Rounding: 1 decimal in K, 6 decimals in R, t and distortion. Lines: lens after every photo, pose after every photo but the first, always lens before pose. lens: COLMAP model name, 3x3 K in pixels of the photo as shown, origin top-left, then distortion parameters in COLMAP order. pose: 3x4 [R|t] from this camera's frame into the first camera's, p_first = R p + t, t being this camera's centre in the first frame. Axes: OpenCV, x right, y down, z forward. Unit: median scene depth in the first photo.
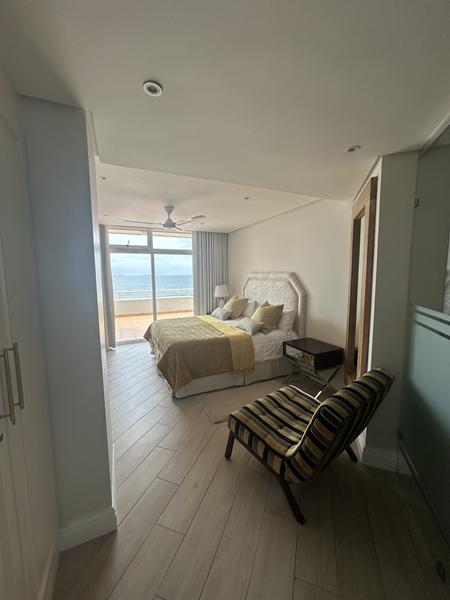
lens RADIAL K [[241.6, 0, 225.0], [0, 241.6, 300.0], [0, 0, 1]] dist [0.001696, 0.000084]
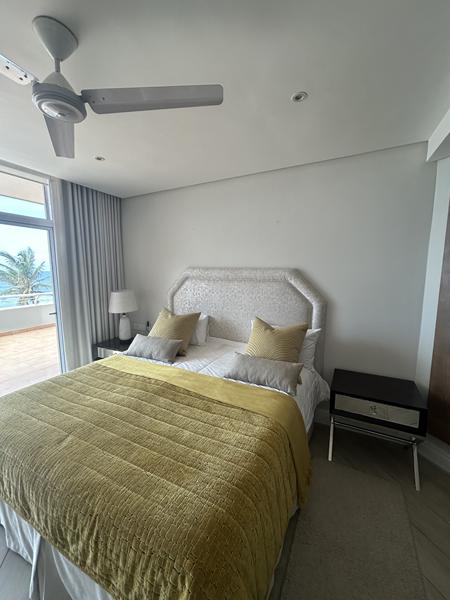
lens RADIAL K [[241.6, 0, 225.0], [0, 241.6, 300.0], [0, 0, 1]] dist [0.001696, 0.000084]
pose [[0.779181, -0.068959, 0.622994, -0.264224], [0.061147, 0.997552, 0.033941, -0.065495], [-0.623809, 0.011648, 0.781490, 0.632191]]
